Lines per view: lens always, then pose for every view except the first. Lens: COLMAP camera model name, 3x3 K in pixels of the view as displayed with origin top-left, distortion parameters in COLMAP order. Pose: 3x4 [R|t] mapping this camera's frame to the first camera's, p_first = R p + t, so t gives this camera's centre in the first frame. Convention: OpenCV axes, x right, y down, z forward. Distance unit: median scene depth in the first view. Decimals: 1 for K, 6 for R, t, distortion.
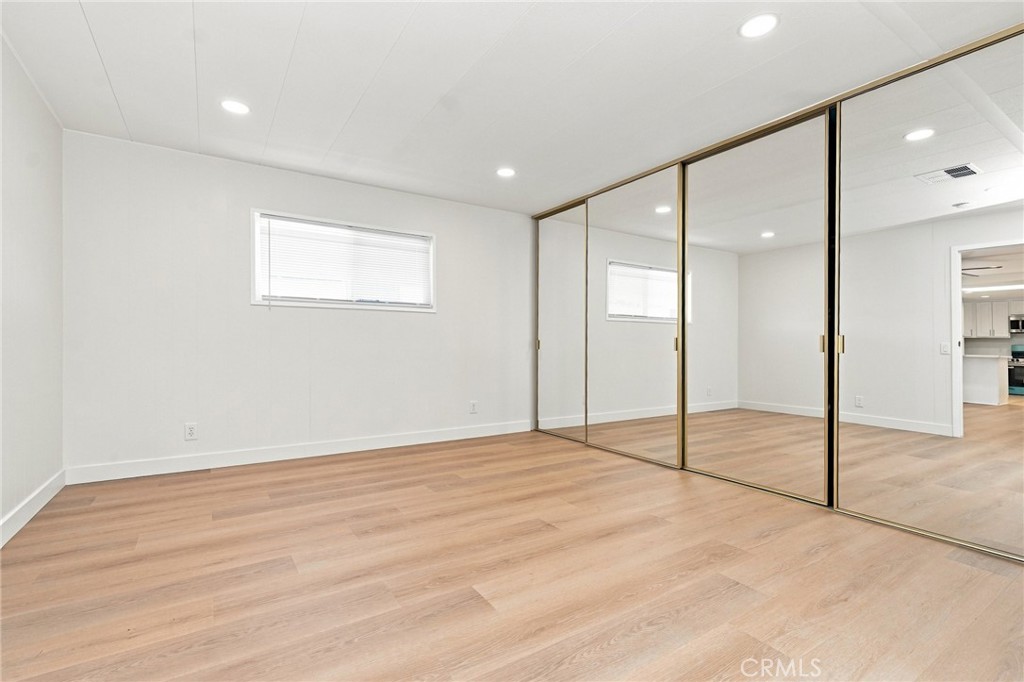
lens RADIAL K [[470.1, 0, 511.8], [0, 470.1, 342.9], [0, 0, 1]] dist [0.008253, -0.003614]
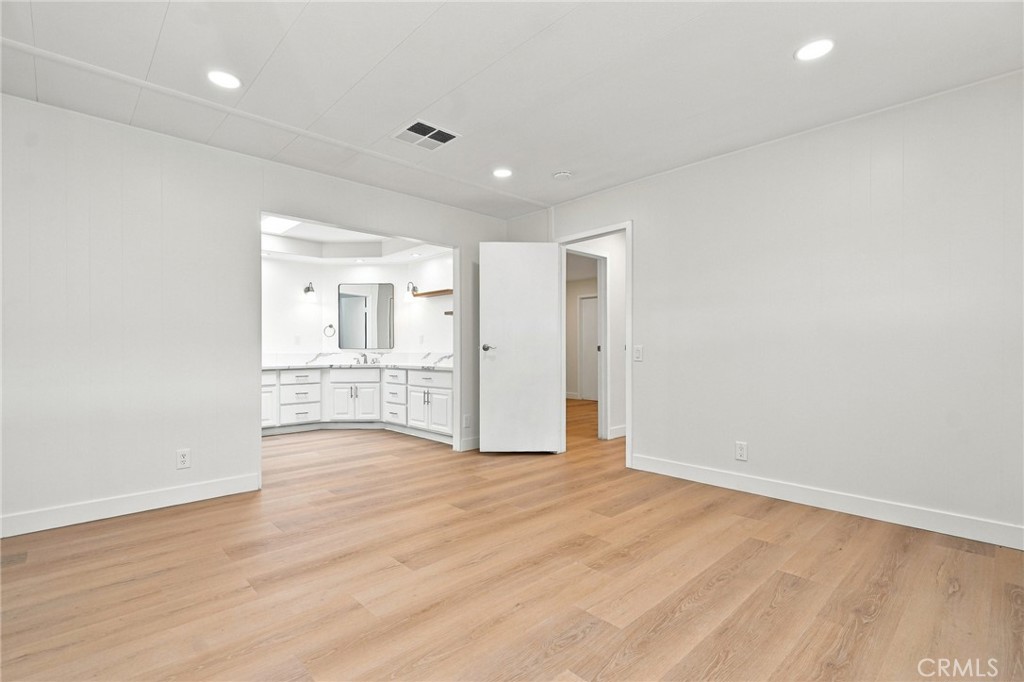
lens RADIAL K [[470.1, 0, 513.1], [0, 470.1, 342.8], [0, 0, 1]] dist [0.008253, -0.003614]
pose [[-0.981088, -0.008271, -0.193386, 0.050976], [-0.005297, 0.999860, -0.015892, -0.013958], [0.193490, -0.014568, -0.980994, 1.899183]]
